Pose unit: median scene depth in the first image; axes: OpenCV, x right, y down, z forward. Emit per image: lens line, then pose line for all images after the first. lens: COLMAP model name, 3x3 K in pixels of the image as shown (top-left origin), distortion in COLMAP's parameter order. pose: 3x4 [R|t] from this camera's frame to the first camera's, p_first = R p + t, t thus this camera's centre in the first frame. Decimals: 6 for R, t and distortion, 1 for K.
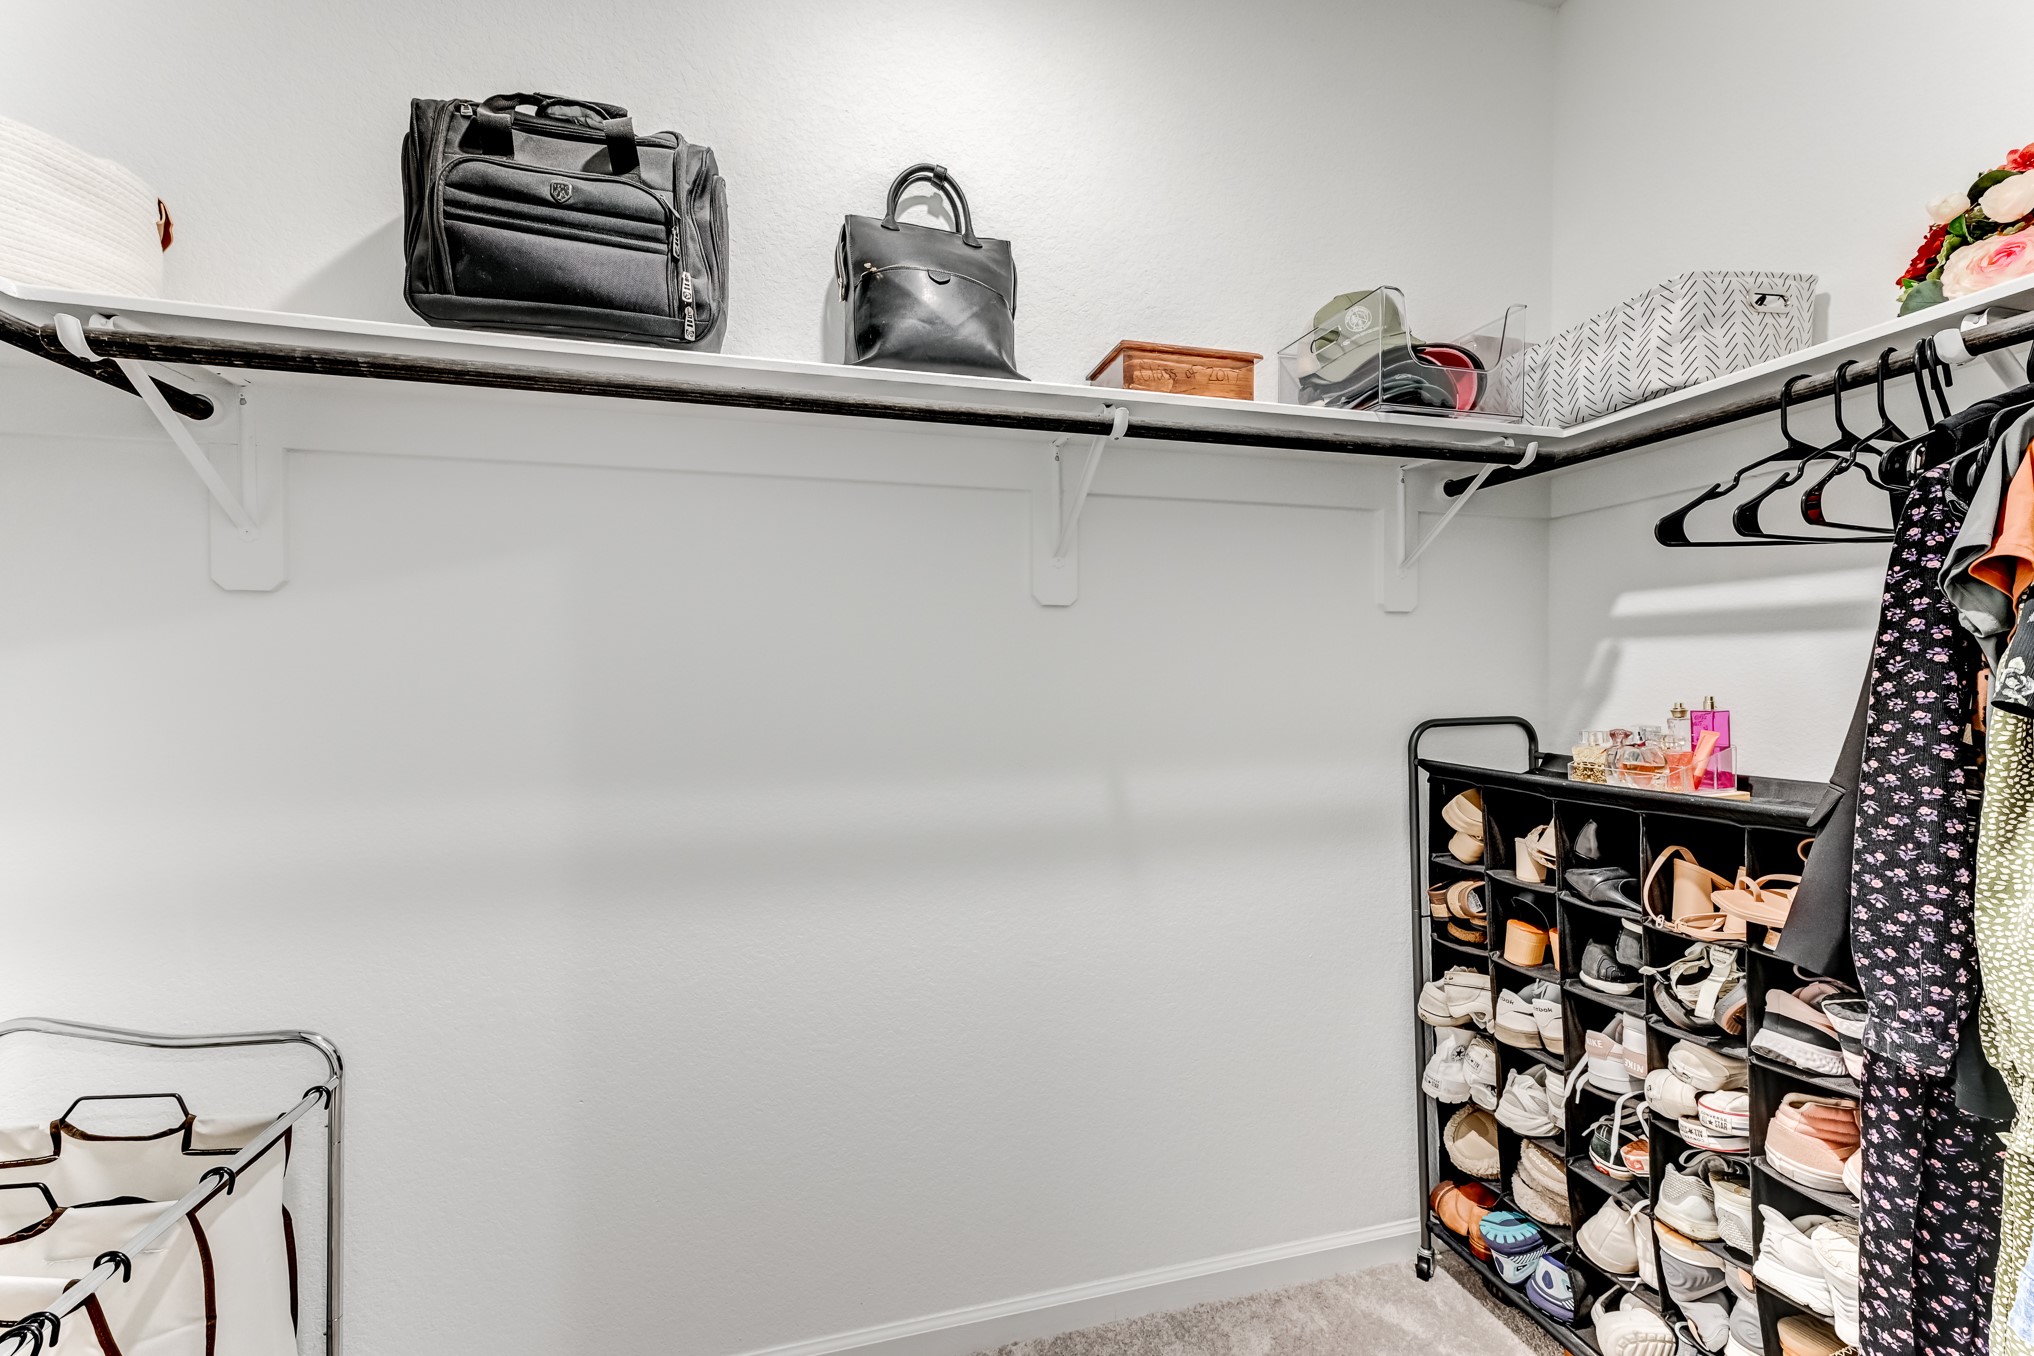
lens RADIAL K [[803.0, 0, 1003.9], [0, 803.0, 678.7], [0, 0, 1]] dist [0.010339, 0.005477]
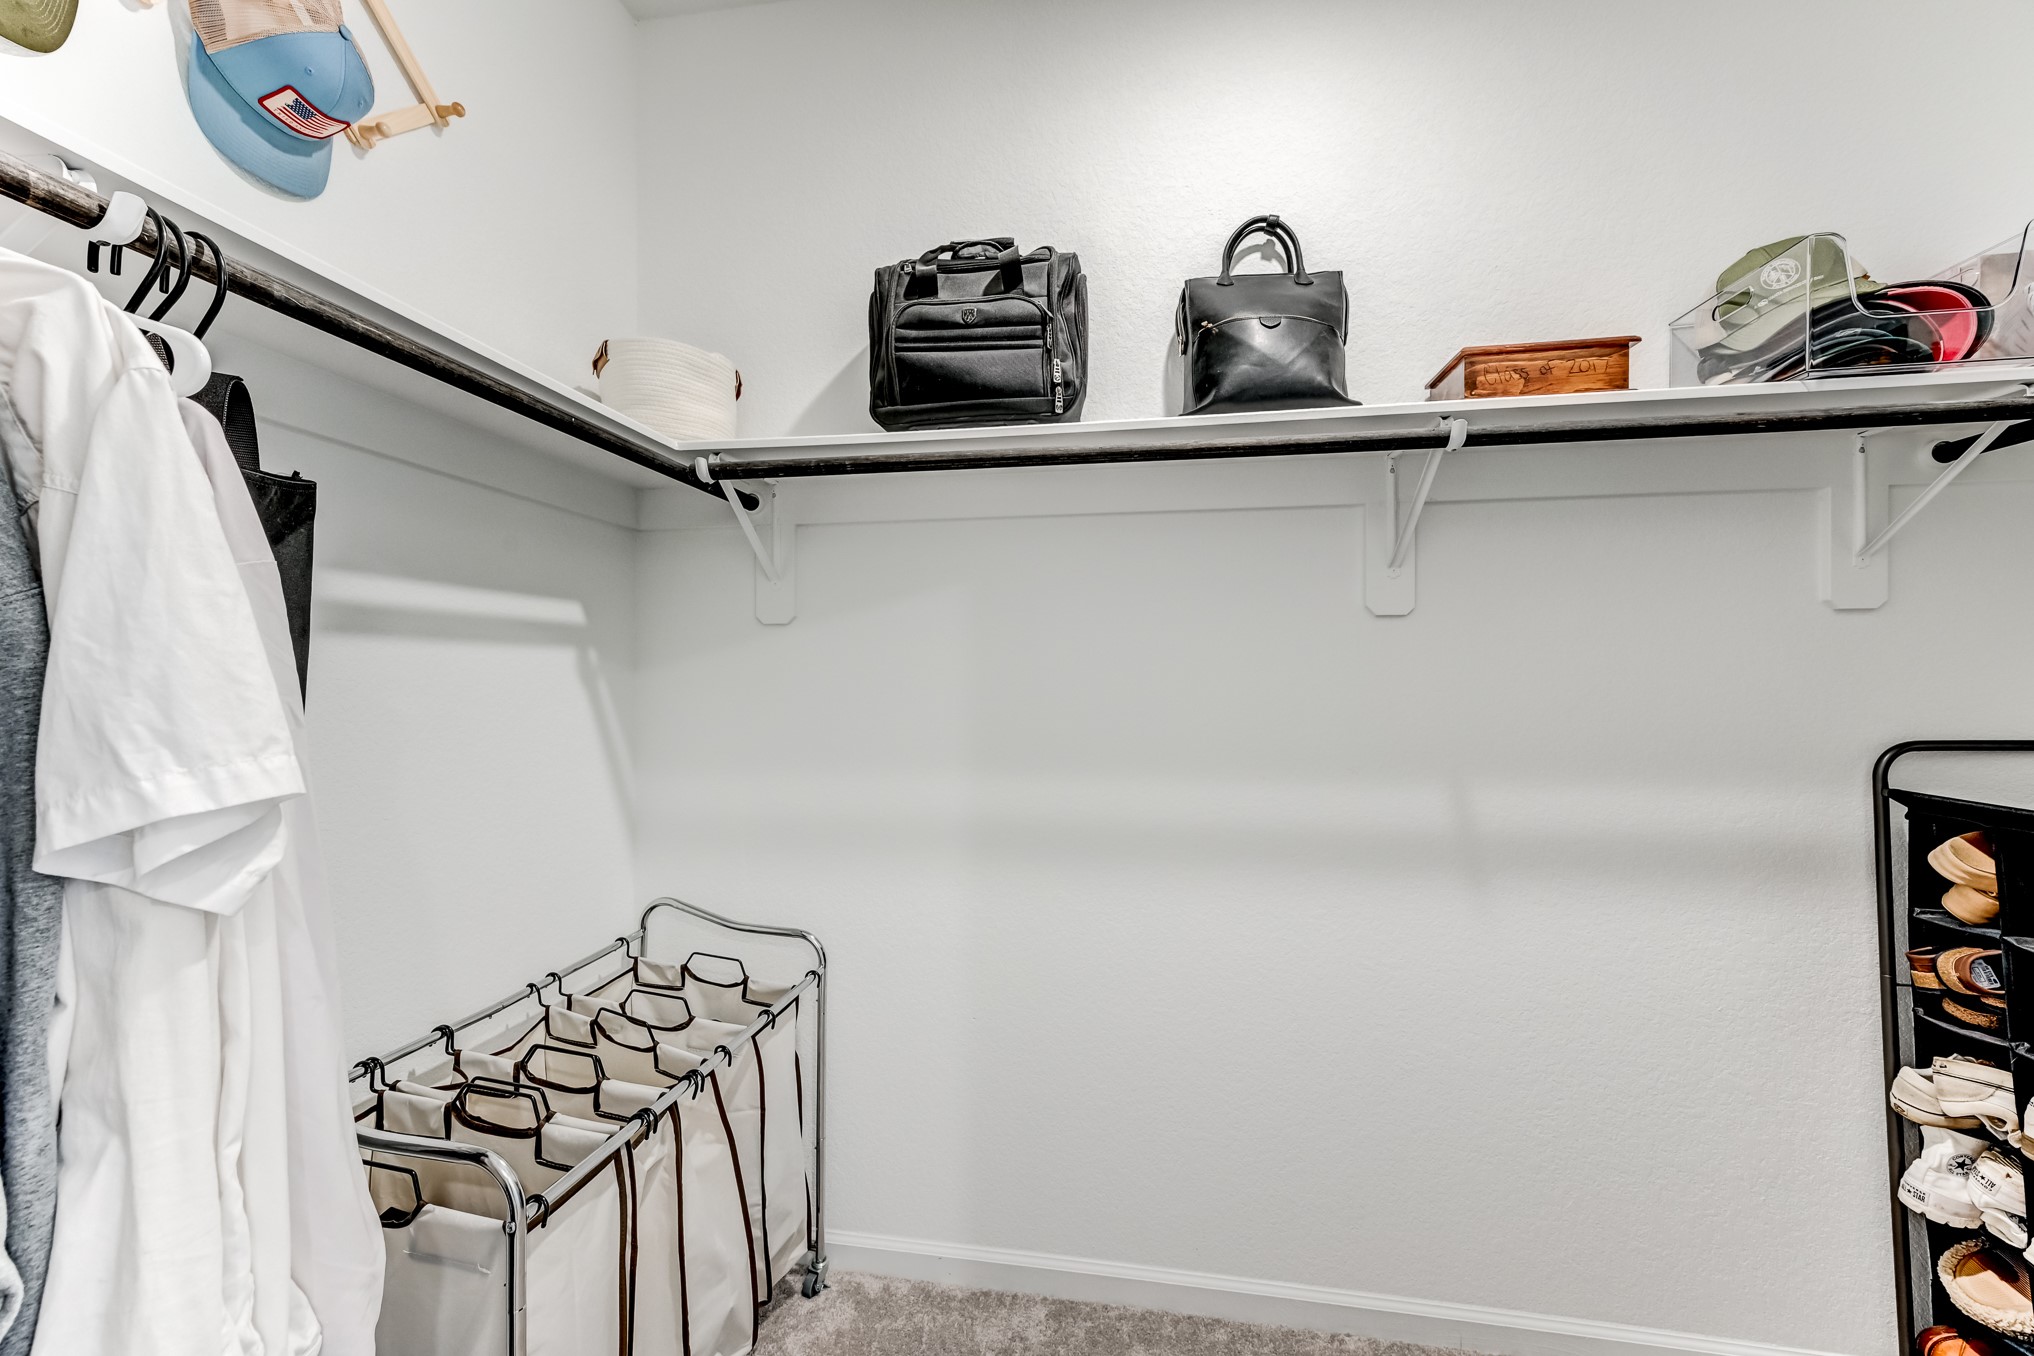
lens RADIAL K [[785.8, 0, 1021.3], [0, 785.8, 676.5], [0, 0, 1]] dist [0.002491, 0.000117]
pose [[0.922665, 0.001241, -0.385601, 0.020375], [-0.005515, 0.999935, -0.009978, -0.002053], [0.385563, 0.011333, 0.922612, -0.115679]]
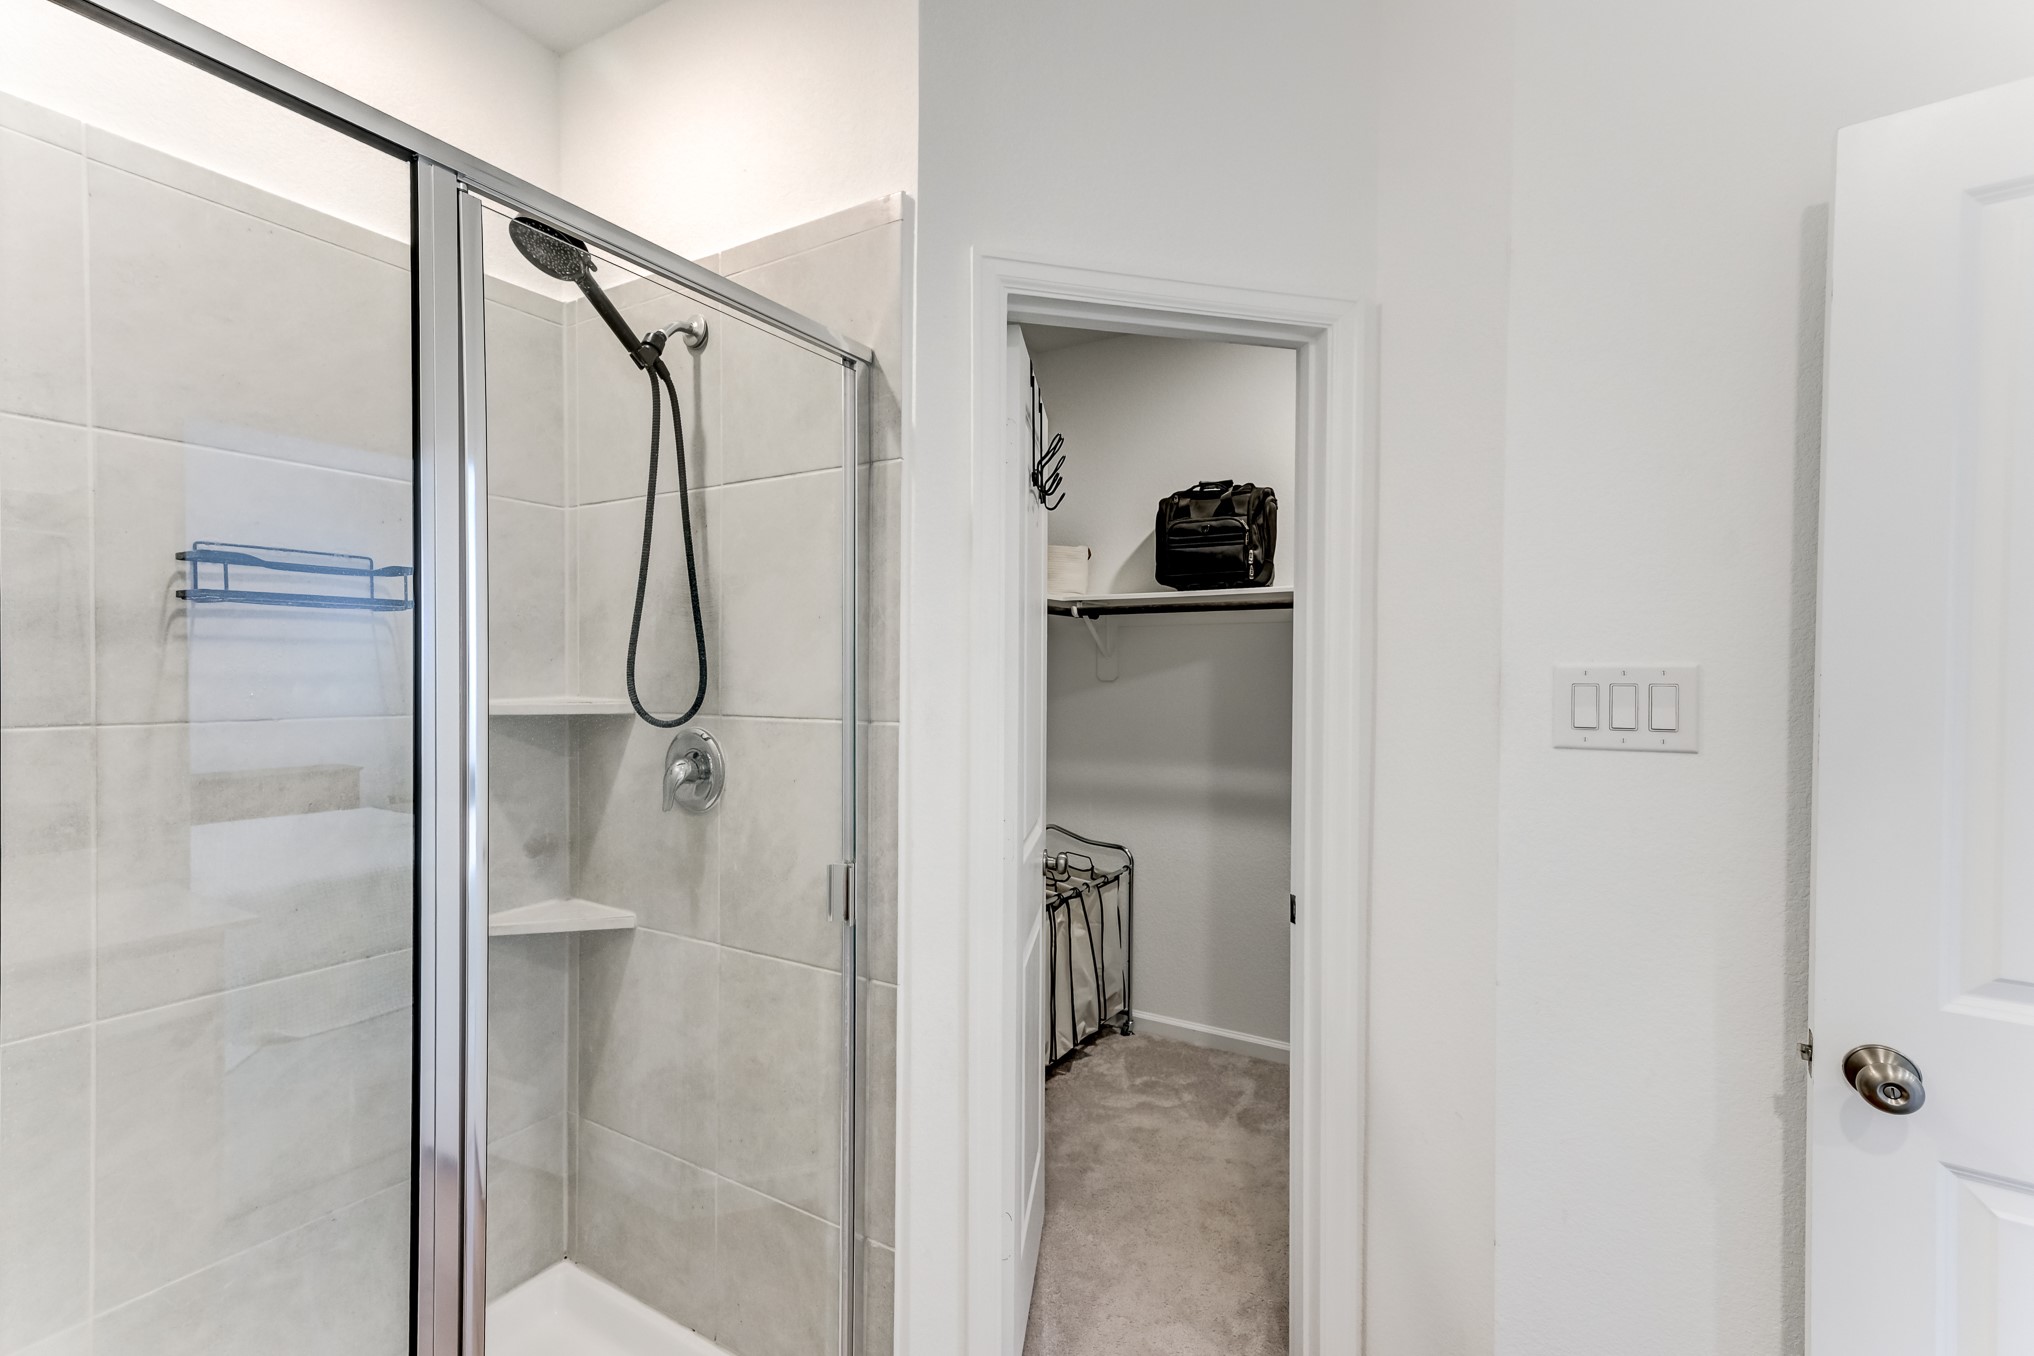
lens RADIAL K [[893.6, 0, 1017.6], [0, 893.6, 685.8], [0, 0, 1]] dist [0.015234, 0.000308]
pose [[0.709280, 0.014008, -0.704788, 0.862623], [-0.010360, 0.999902, 0.009448, -0.107217], [0.704851, 0.000601, 0.709355, -1.190604]]
